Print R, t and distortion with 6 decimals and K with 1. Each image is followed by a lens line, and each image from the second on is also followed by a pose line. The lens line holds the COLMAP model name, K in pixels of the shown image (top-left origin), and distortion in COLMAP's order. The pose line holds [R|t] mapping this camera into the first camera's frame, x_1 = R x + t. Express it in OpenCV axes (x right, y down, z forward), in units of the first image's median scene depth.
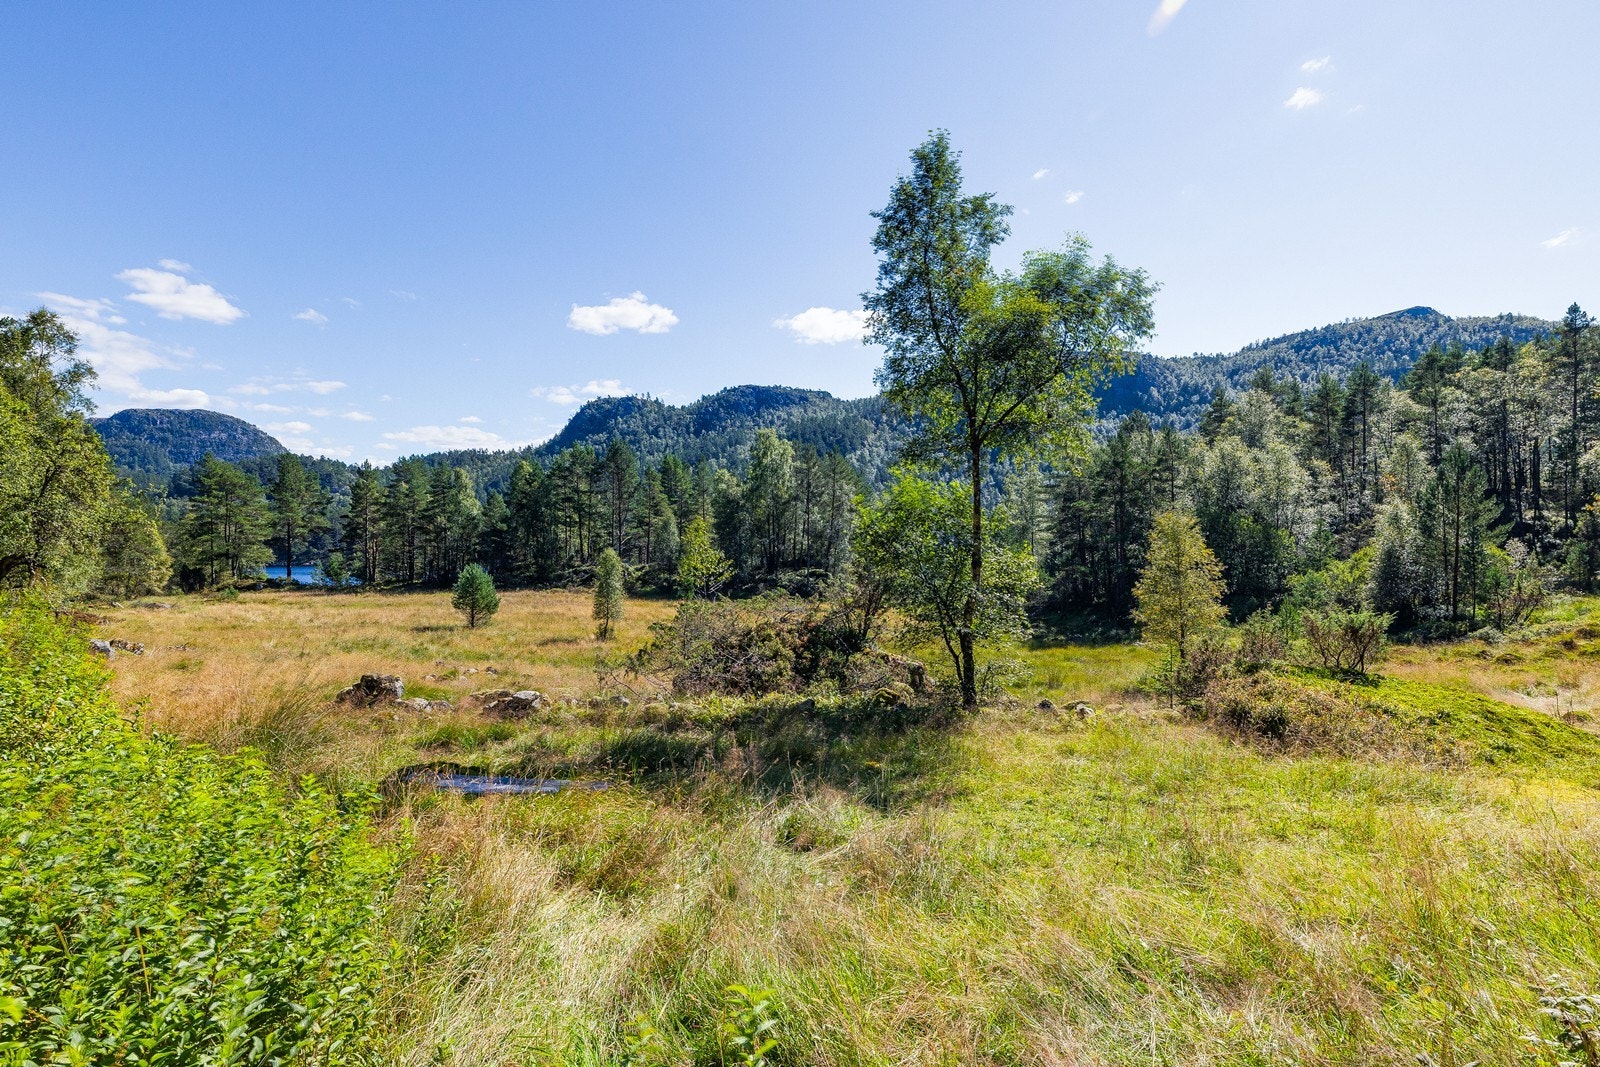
lens RADIAL K [[851.5, 0, 800.6], [0, 851.5, 528.6], [0, 0, 1]] dist [0.059193, -0.020765]
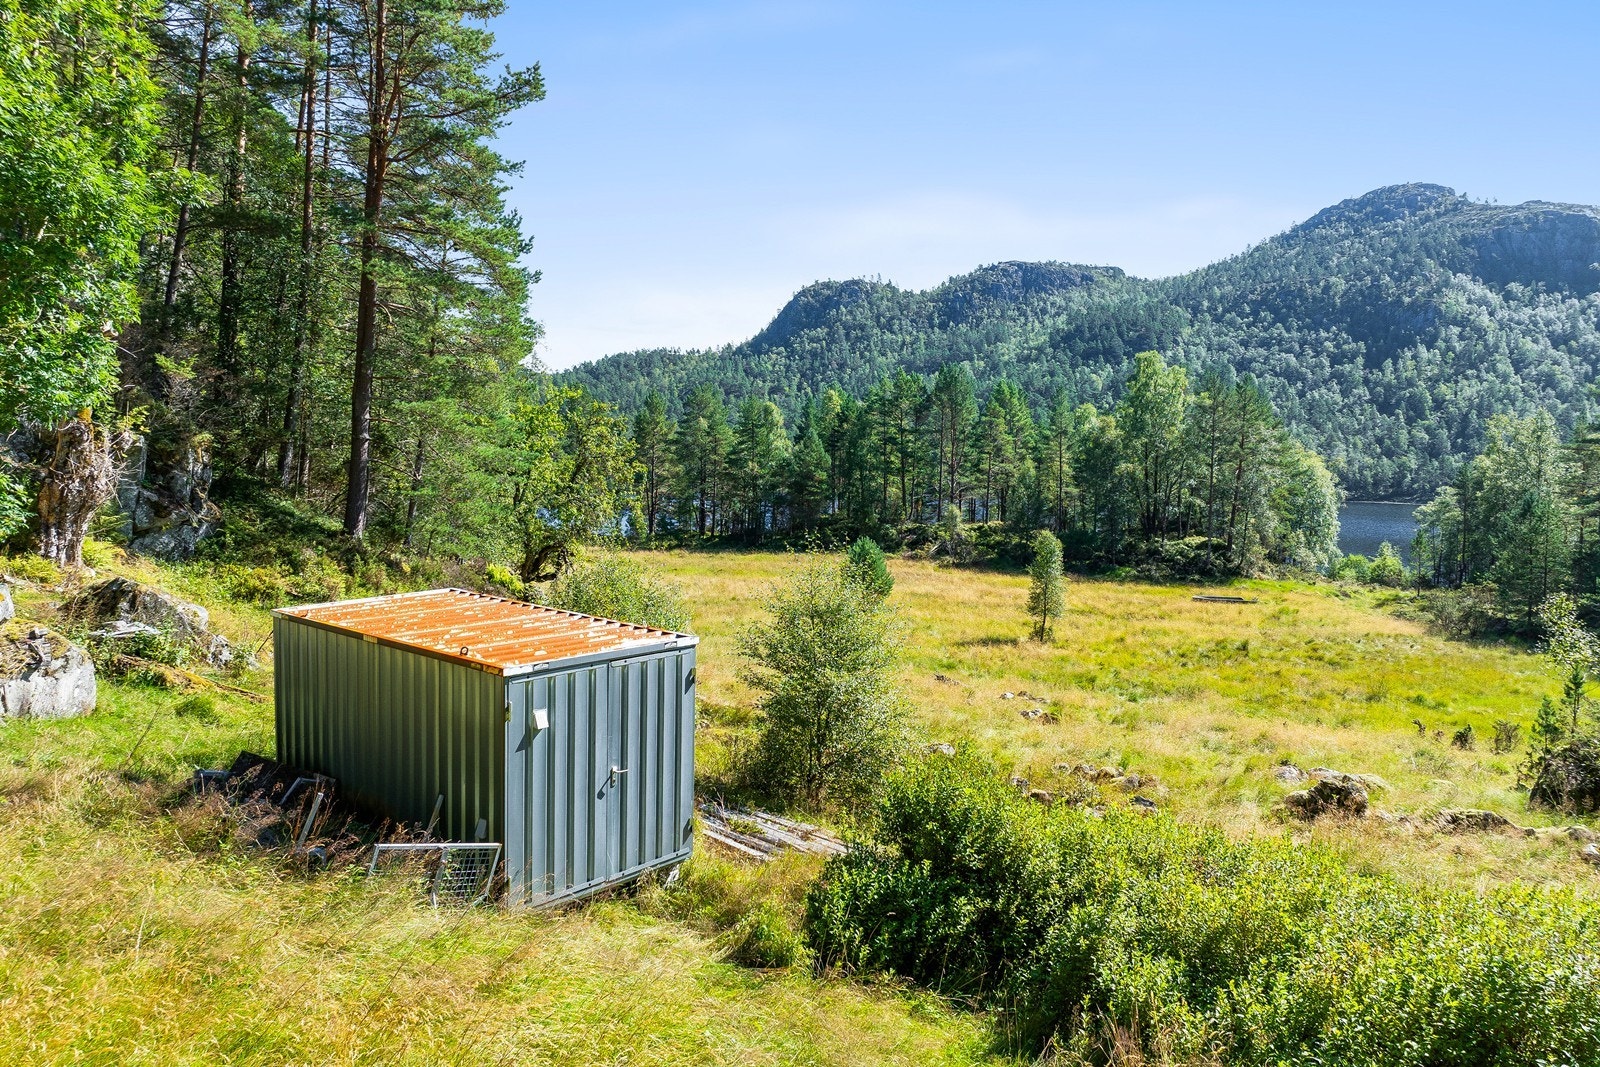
lens RADIAL K [[1129.4, 0, 800.4], [0, 1129.4, 479.2], [0, 0, 1]] dist [-0.017781, -0.005203]
pose [[0.973622, 0.024896, -0.226804, -0.107372], [-0.018755, 0.999398, 0.029191, -0.025747], [0.227394, -0.024167, 0.973503, -0.049737]]
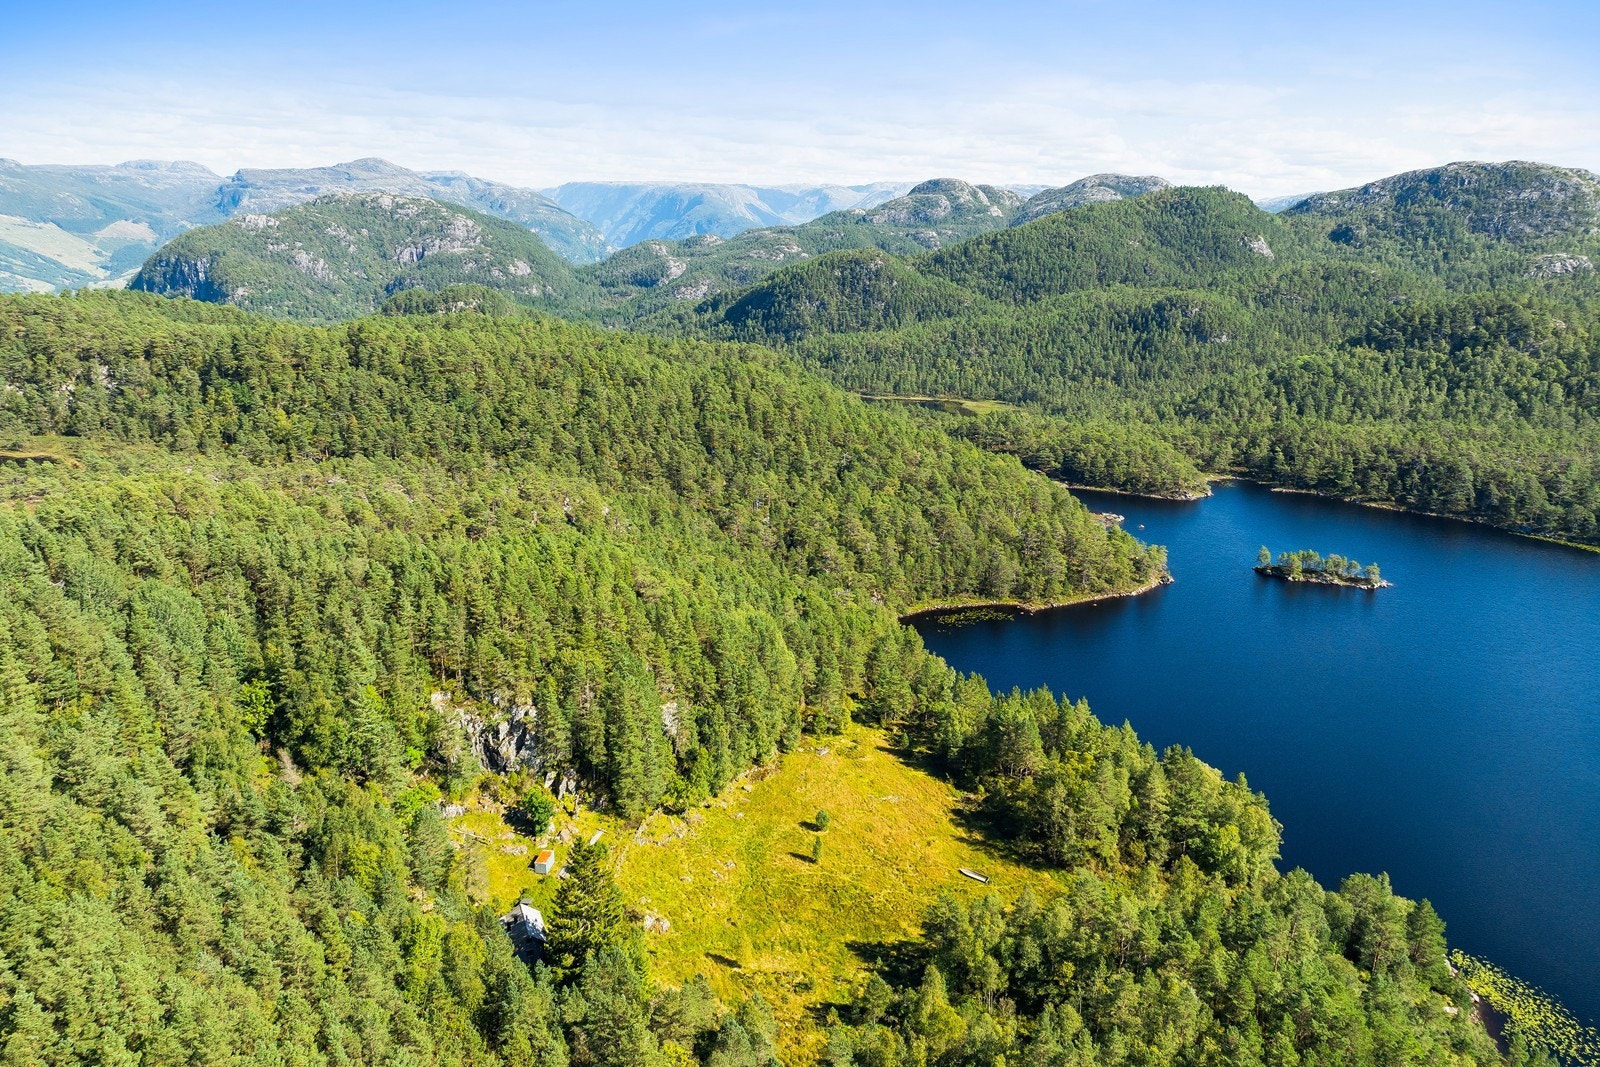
lens RADIAL K [[1129.4, 0, 800.4], [0, 1129.4, 479.2], [0, 0, 1]] dist [-0.017781, -0.005203]
pose [[0.341206, 0.224325, -0.912829, 1.539534], [-0.019498, 0.972587, 0.231722, -1.043055], [0.939786, -0.061267, 0.336227, -0.122913]]
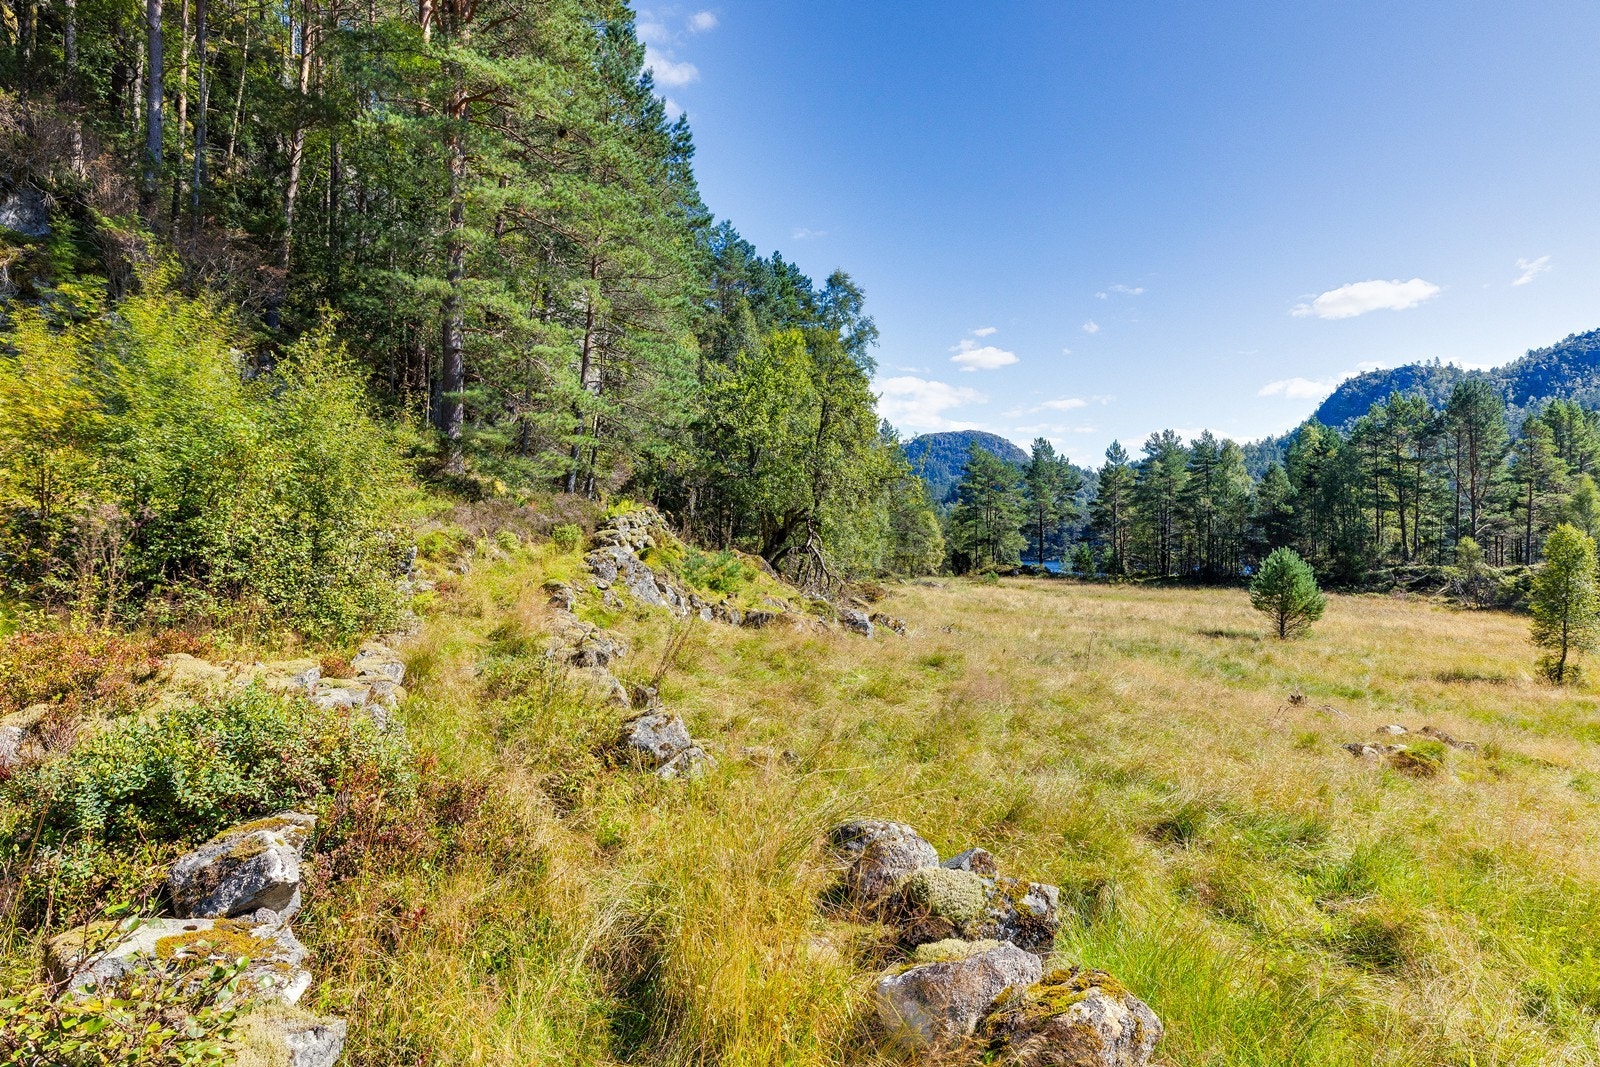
lens RADIAL K [[851.5, 0, 800.6], [0, 851.5, 528.6], [0, 0, 1]] dist [0.059193, -0.020765]
pose [[0.698225, 0.002634, -0.715874, -0.083530], [-0.004190, 0.999991, -0.000408, 0.015395], [0.715866, 0.003284, 0.698230, 0.124238]]
